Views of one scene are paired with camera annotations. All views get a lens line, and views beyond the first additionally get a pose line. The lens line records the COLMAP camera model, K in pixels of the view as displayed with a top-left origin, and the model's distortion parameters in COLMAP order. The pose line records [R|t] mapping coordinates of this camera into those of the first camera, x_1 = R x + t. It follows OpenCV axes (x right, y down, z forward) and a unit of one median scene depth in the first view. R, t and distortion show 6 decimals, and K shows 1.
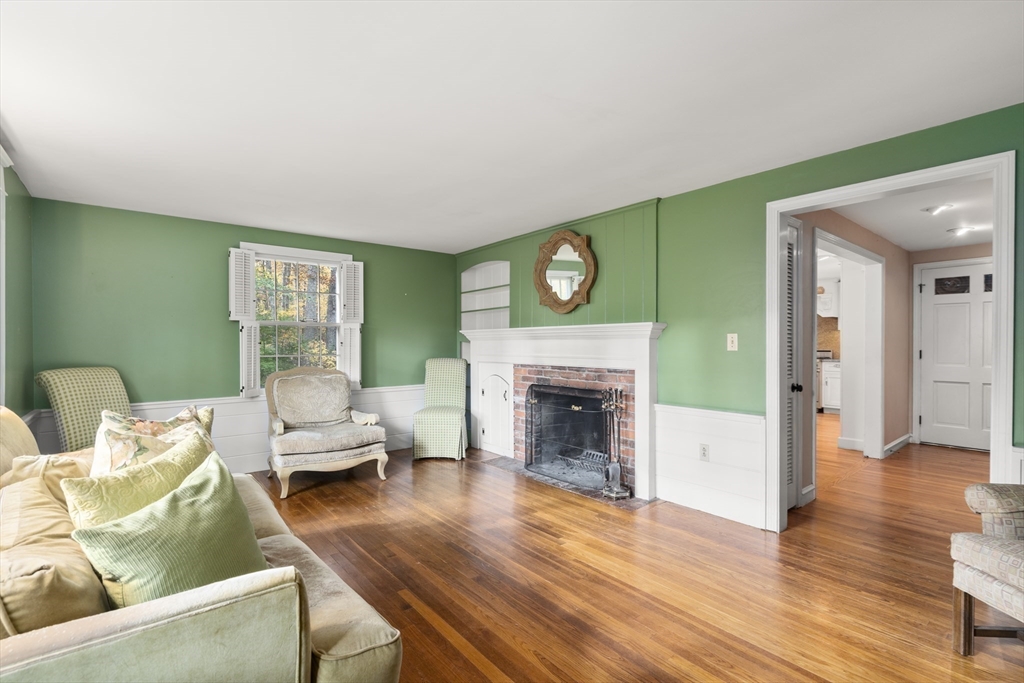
lens RADIAL K [[466.7, 0, 508.9], [0, 466.7, 342.8], [0, 0, 1]] dist [-0.002876, 0.001897]
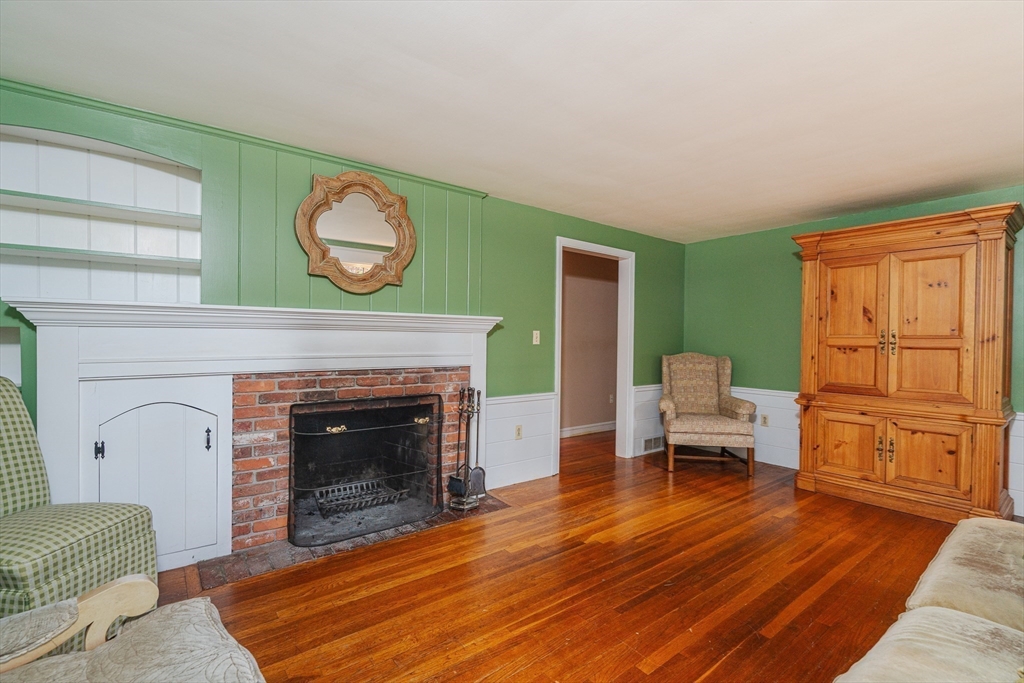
lens RADIAL K [[466.7, 0, 505.4], [0, 466.7, 342.8], [0, 0, 1]] dist [-0.002876, 0.001897]
pose [[0.028987, -0.007680, 0.999550, -0.579187], [-0.010456, 0.999913, 0.007986, 0.002732], [-0.999525, -0.010682, 0.028905, 0.779344]]
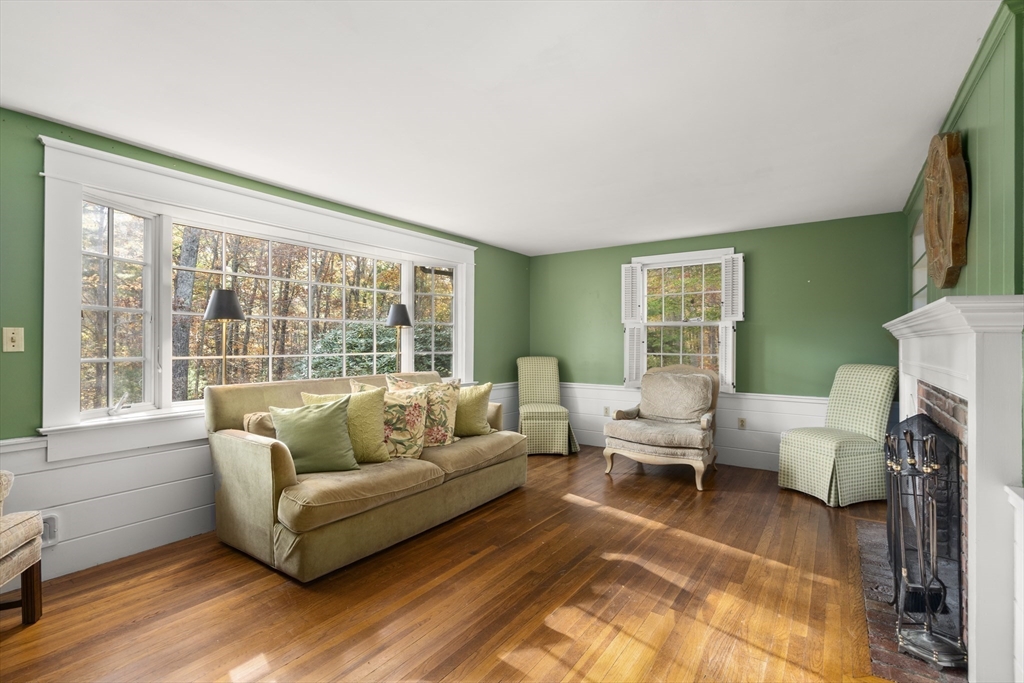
lens RADIAL K [[466.7, 0, 515.3], [0, 466.7, 340.4], [0, 0, 1]] dist [-0.002876, 0.001897]
pose [[0.279777, -0.001588, -0.960064, 0.506945], [-0.005460, 0.999980, -0.003245, 0.002087], [0.960050, 0.006150, 0.279762, 0.383674]]
